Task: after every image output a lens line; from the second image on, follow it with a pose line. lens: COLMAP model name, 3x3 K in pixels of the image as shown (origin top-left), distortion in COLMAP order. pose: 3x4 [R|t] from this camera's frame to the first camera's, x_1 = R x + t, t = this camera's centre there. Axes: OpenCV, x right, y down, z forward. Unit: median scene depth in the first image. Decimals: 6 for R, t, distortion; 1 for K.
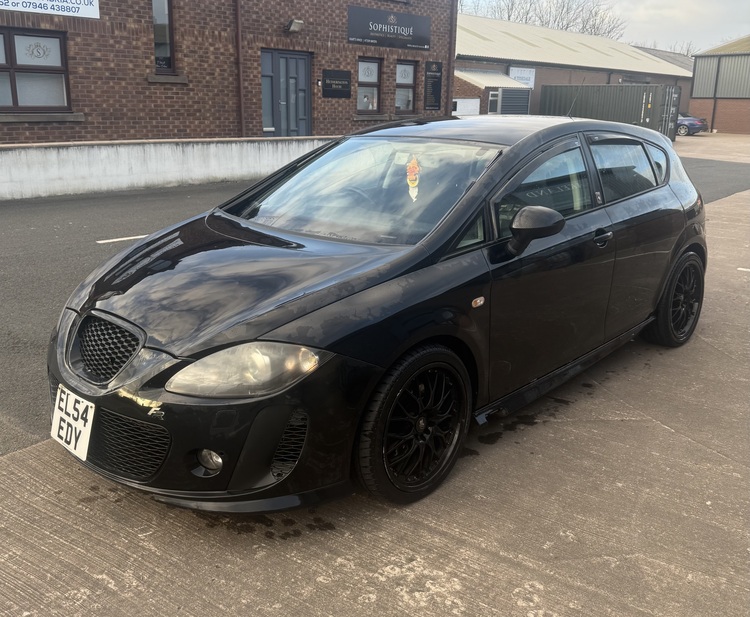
lens RADIAL K [[721.9, 0, 332.0], [0, 721.9, 309.6], [0, 0, 1]] dist [0.001935, -0.019819]
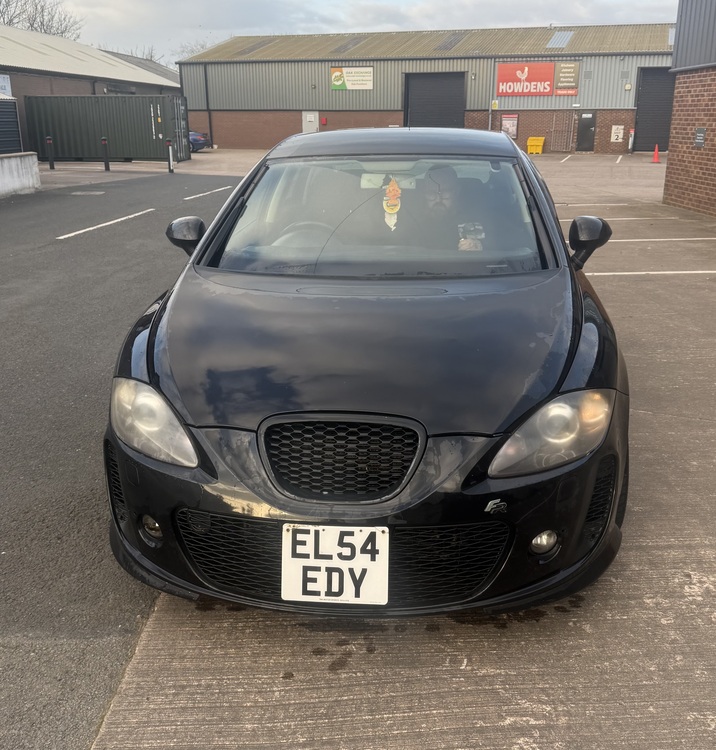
lens RADIAL K [[853.0, 0, 356.3], [0, 853.0, 402.8], [0, 0, 1]] dist [0.079779, -0.184464]
pose [[0.768962, -0.213650, 0.602537, -0.642810], [0.188701, 0.976364, 0.105382, -0.070500], [-0.610811, 0.032665, 0.791103, 0.231667]]
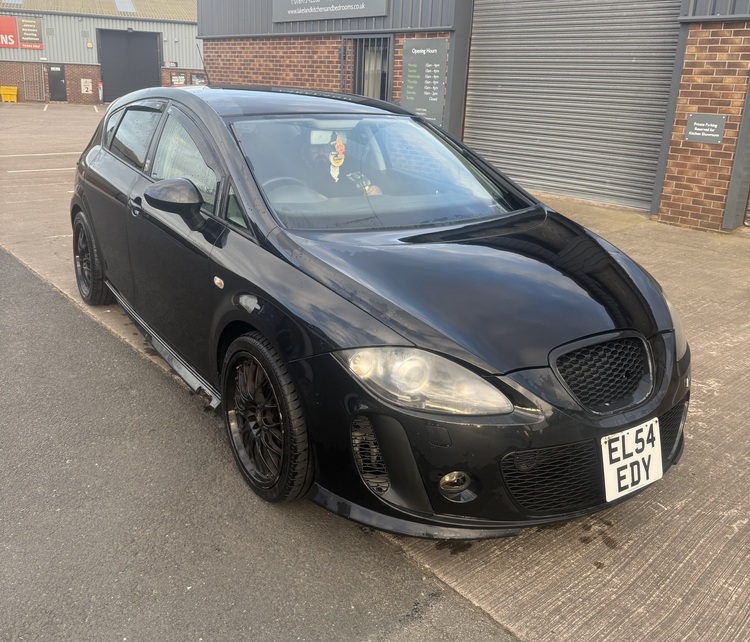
lens RADIAL K [[731.3, 0, 375.0], [0, 731.3, 321.0], [0, 0, 1]] dist [0.009388, -0.007224]
pose [[0.166011, -0.308031, 0.936780, -0.930756], [0.237559, 0.934477, 0.265175, -0.244587], [-0.957082, 0.178519, 0.228309, 0.827780]]
